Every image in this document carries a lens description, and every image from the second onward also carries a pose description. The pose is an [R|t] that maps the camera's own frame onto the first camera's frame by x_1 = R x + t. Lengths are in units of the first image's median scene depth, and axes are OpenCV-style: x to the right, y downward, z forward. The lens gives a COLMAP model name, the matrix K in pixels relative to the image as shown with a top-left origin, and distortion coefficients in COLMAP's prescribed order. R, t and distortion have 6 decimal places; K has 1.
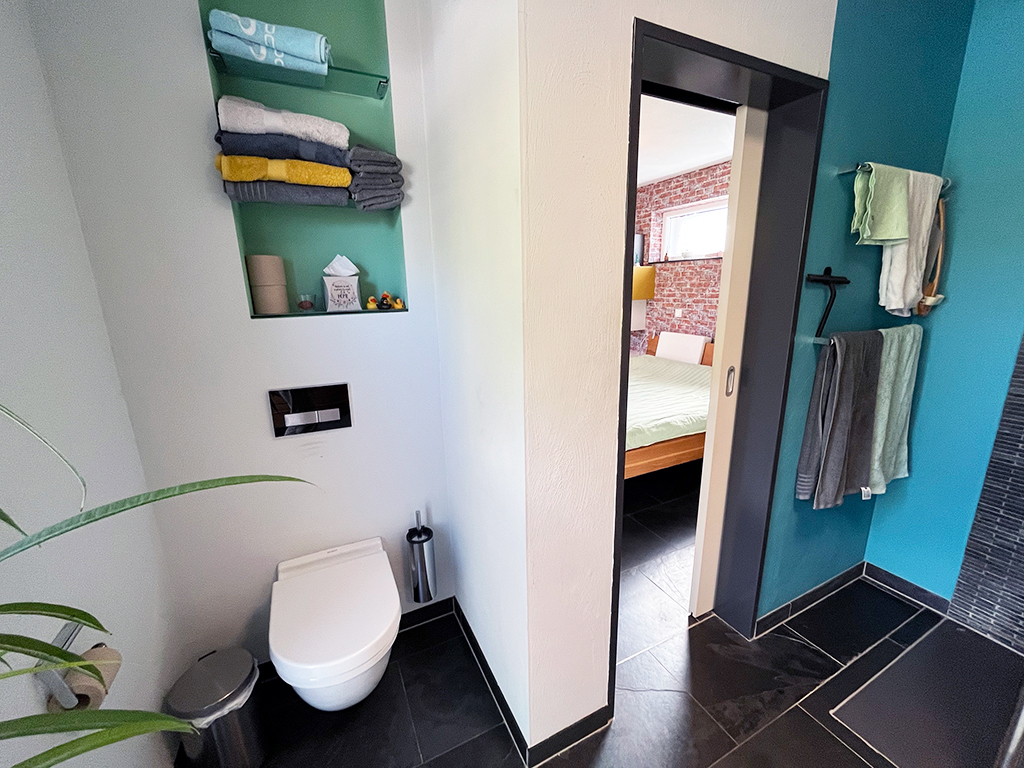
lens RADIAL K [[413.5, 0, 513.6], [0, 413.5, 384.6], [0, 0, 1]] dist [-0.006115, 0.000591]
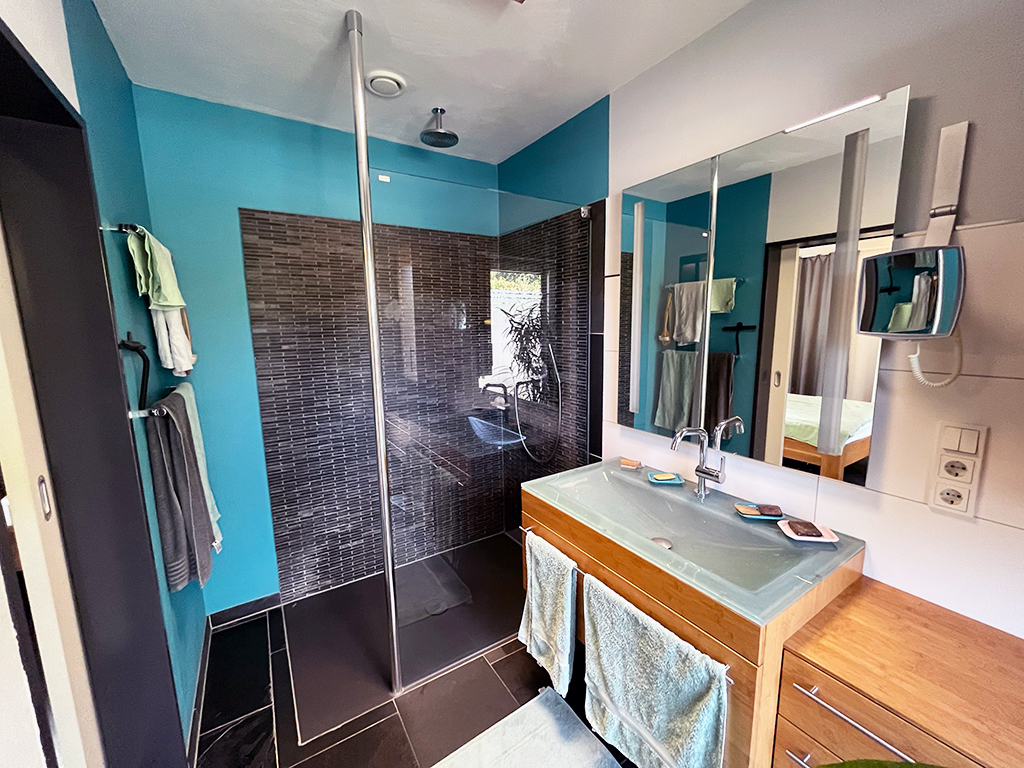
lens RADIAL K [[413.5, 0, 513.3], [0, 413.5, 384.6], [0, 0, 1]] dist [-0.006115, 0.000591]
pose [[-0.107981, -0.123983, 0.986392, -0.183824], [0.251347, 0.956554, 0.147747, -0.088494], [-0.961855, 0.263881, -0.072127, 0.265933]]
